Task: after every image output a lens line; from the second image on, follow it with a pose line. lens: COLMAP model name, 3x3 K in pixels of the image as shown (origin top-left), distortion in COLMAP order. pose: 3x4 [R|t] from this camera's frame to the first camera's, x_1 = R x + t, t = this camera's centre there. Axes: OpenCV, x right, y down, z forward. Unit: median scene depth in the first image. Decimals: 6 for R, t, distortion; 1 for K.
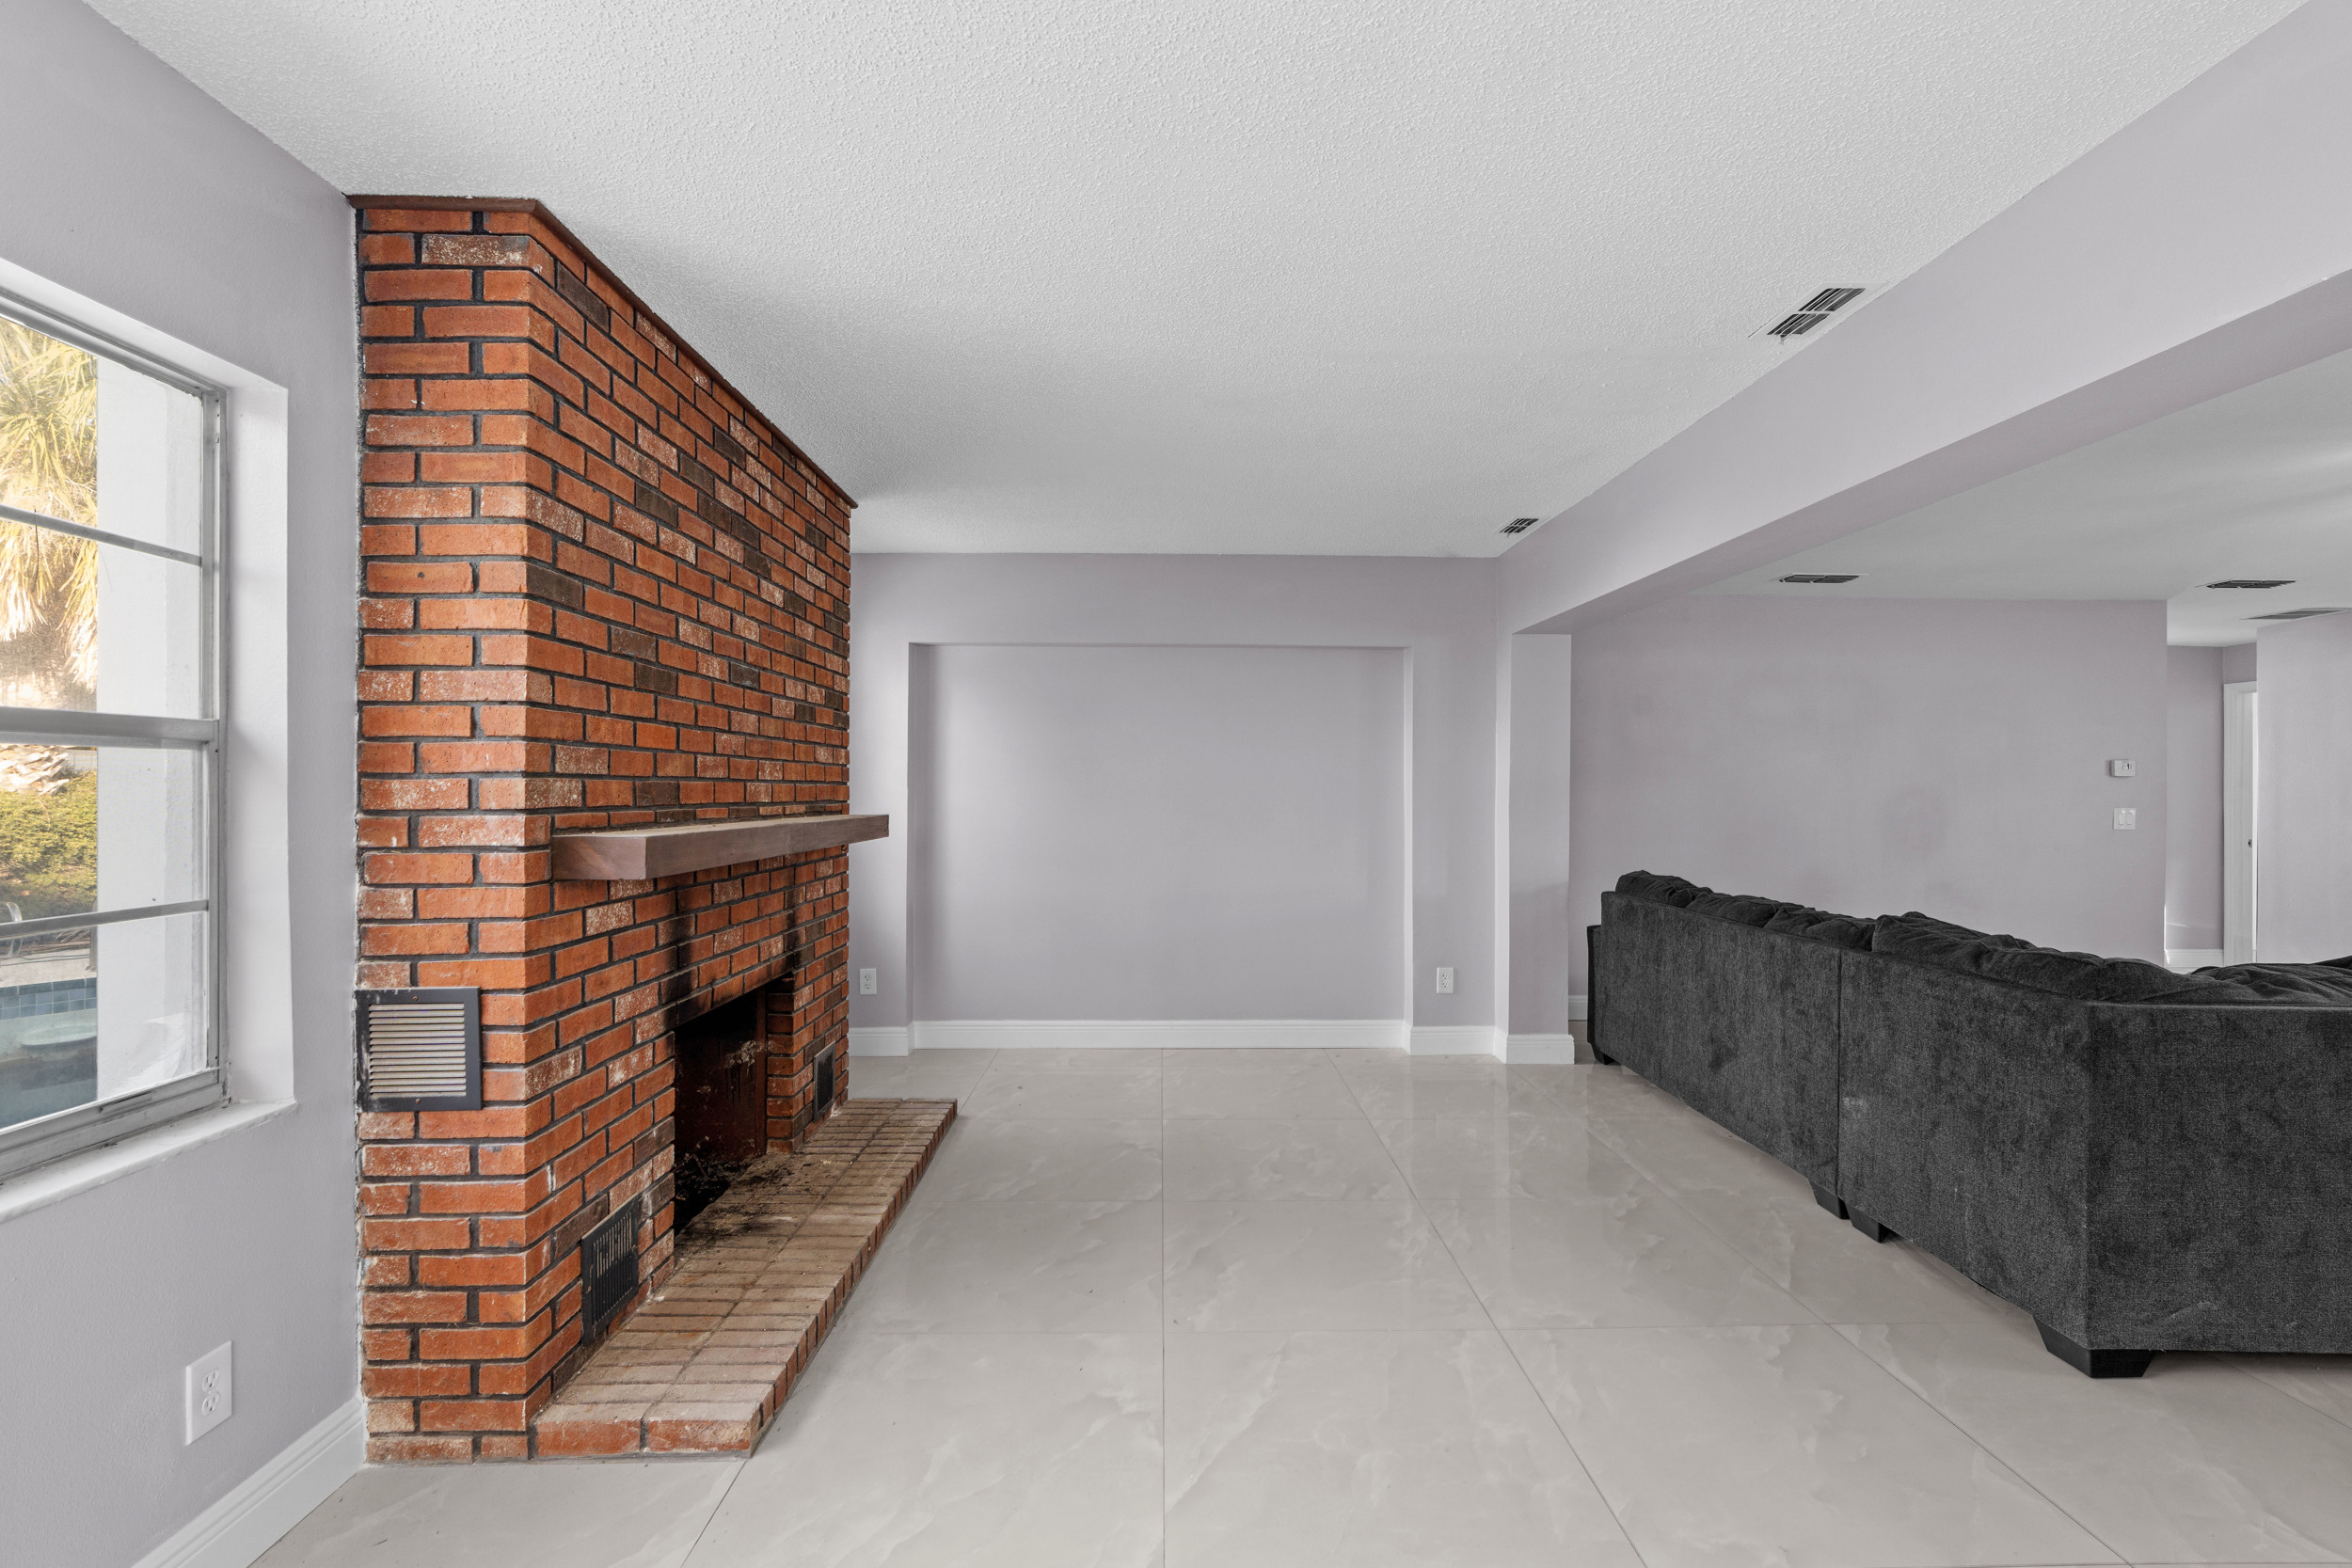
lens RADIAL K [[1067.9, 0, 1166.4], [0, 1067.9, 789.4], [0, 0, 1]] dist [-0.002669, -0.001897]
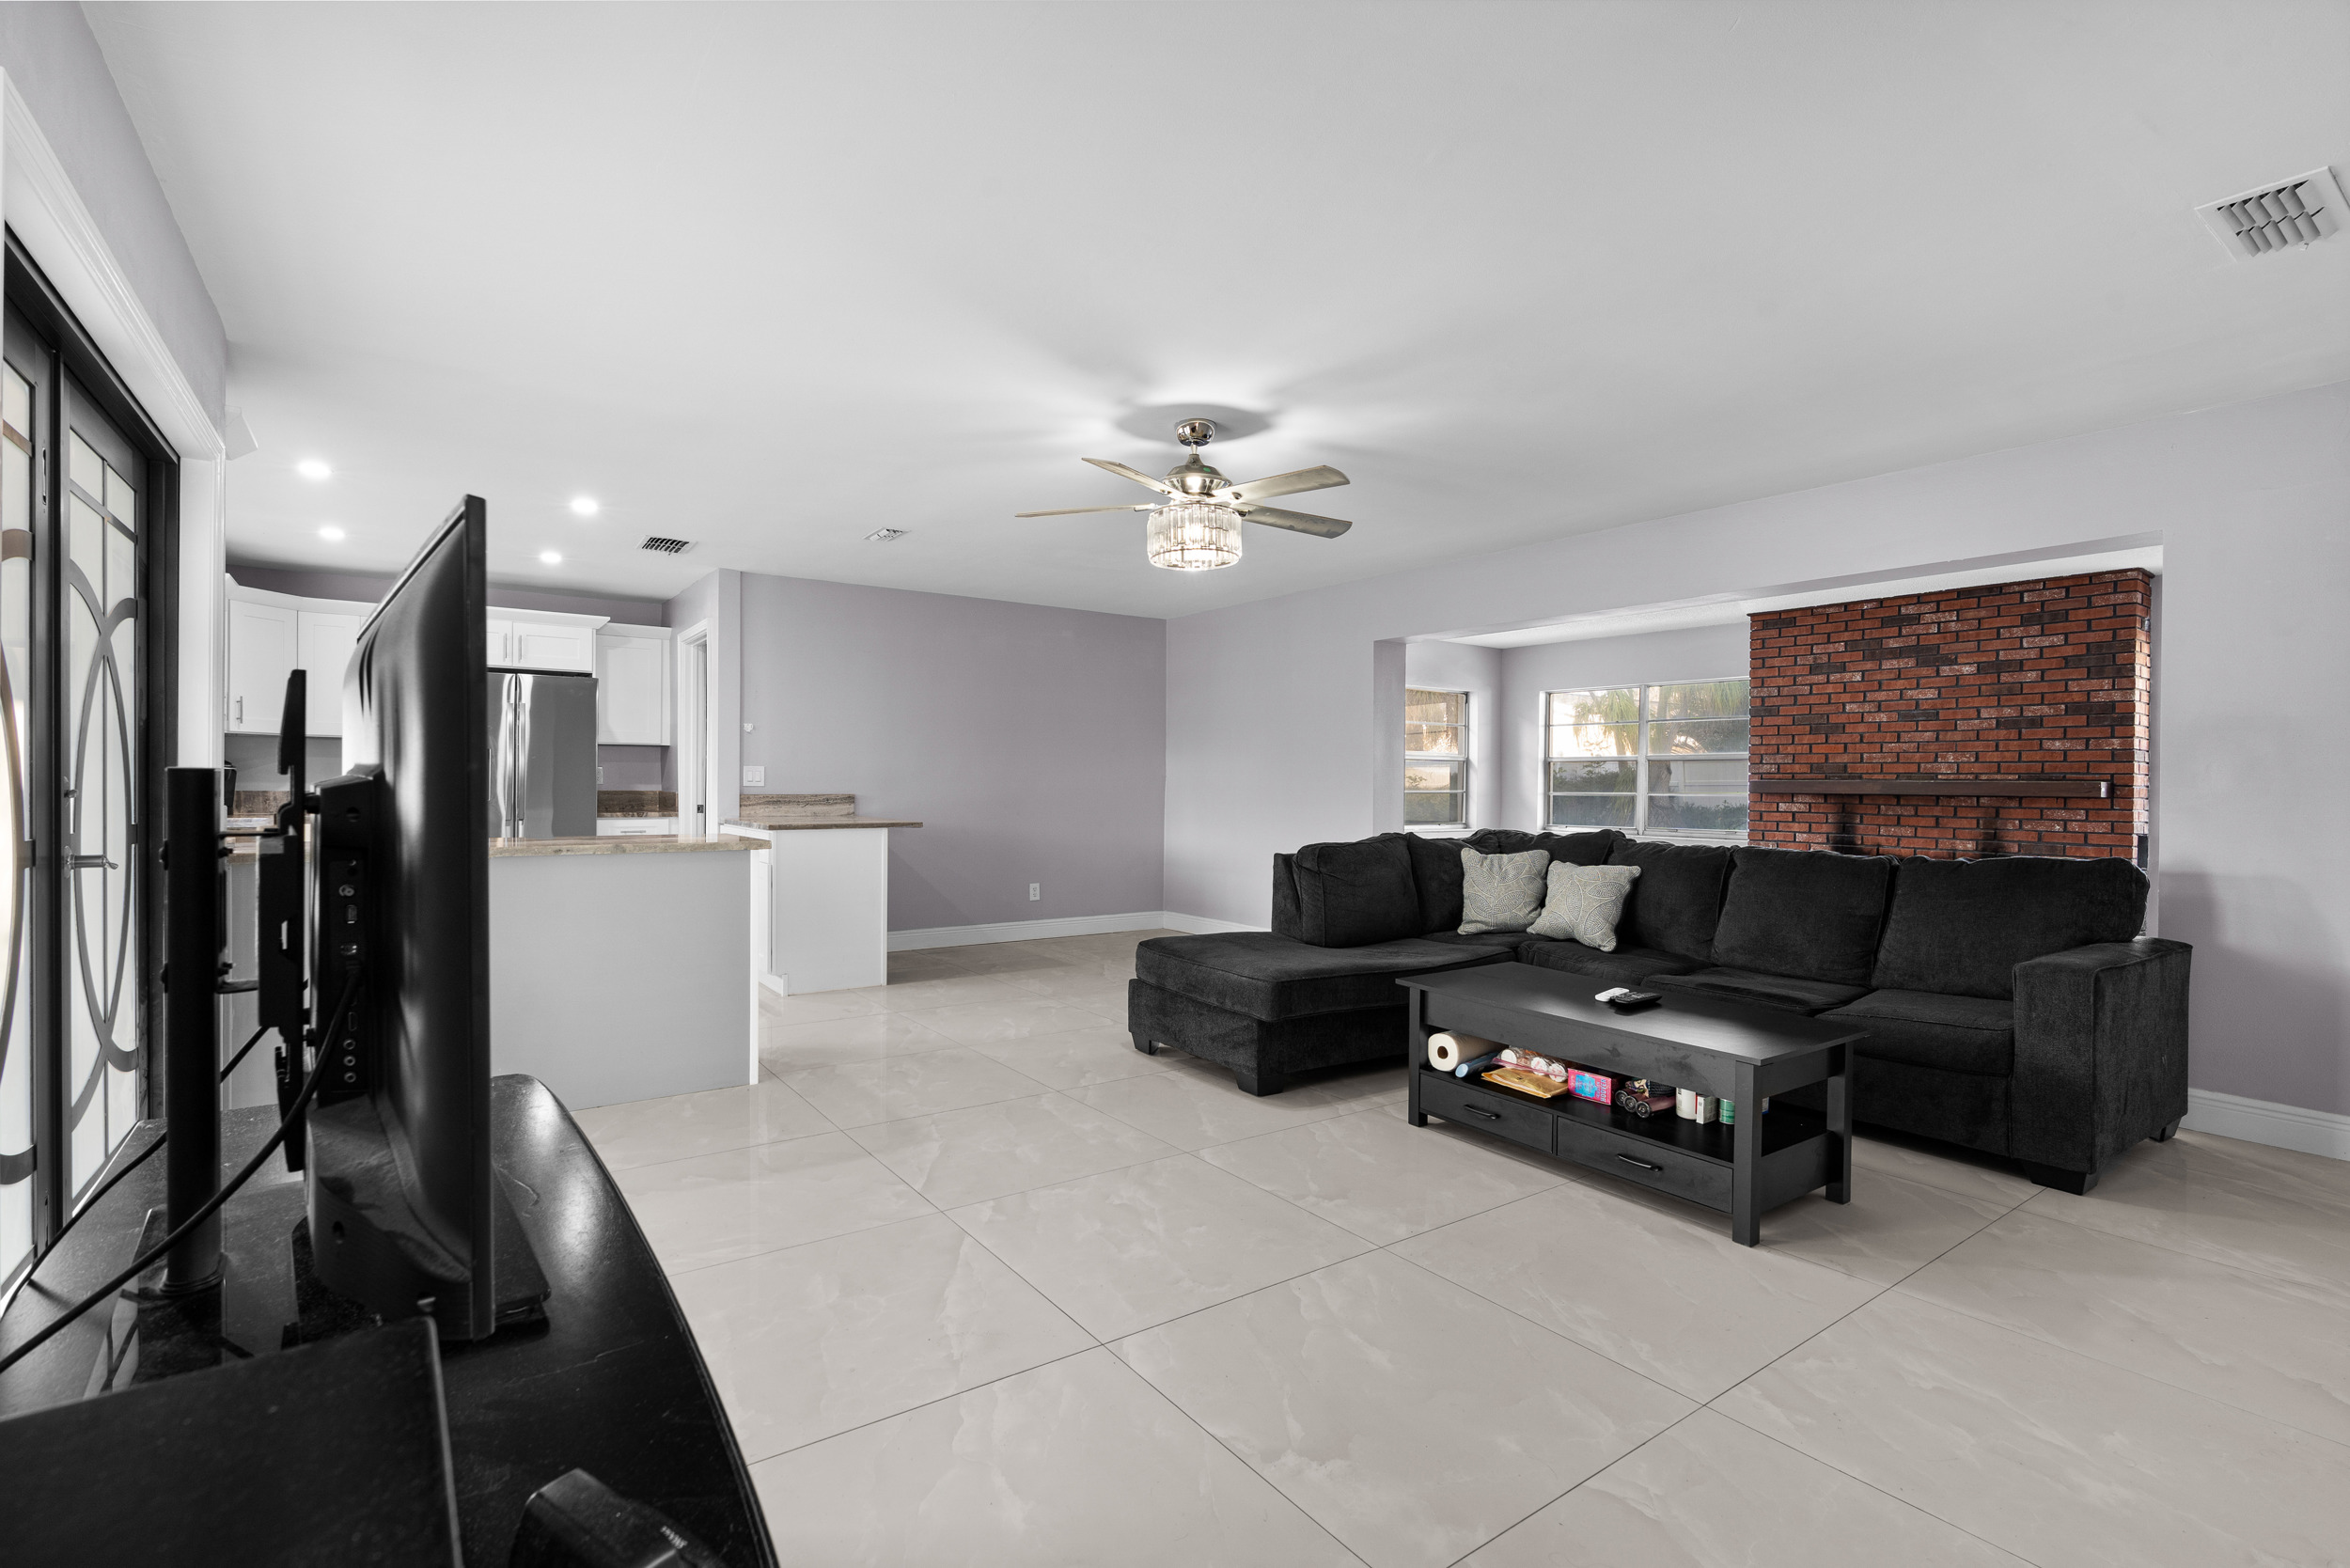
lens RADIAL K [[1067.1, 0, 1165.1], [0, 1067.1, 793.0], [0, 0, 1]] dist [-0.002669, -0.001897]
pose [[-0.823537, -0.006081, -0.567230, 2.815621], [-0.012861, 0.999886, 0.007953, 0.074494], [0.567117, 0.013845, -0.823521, 2.535096]]
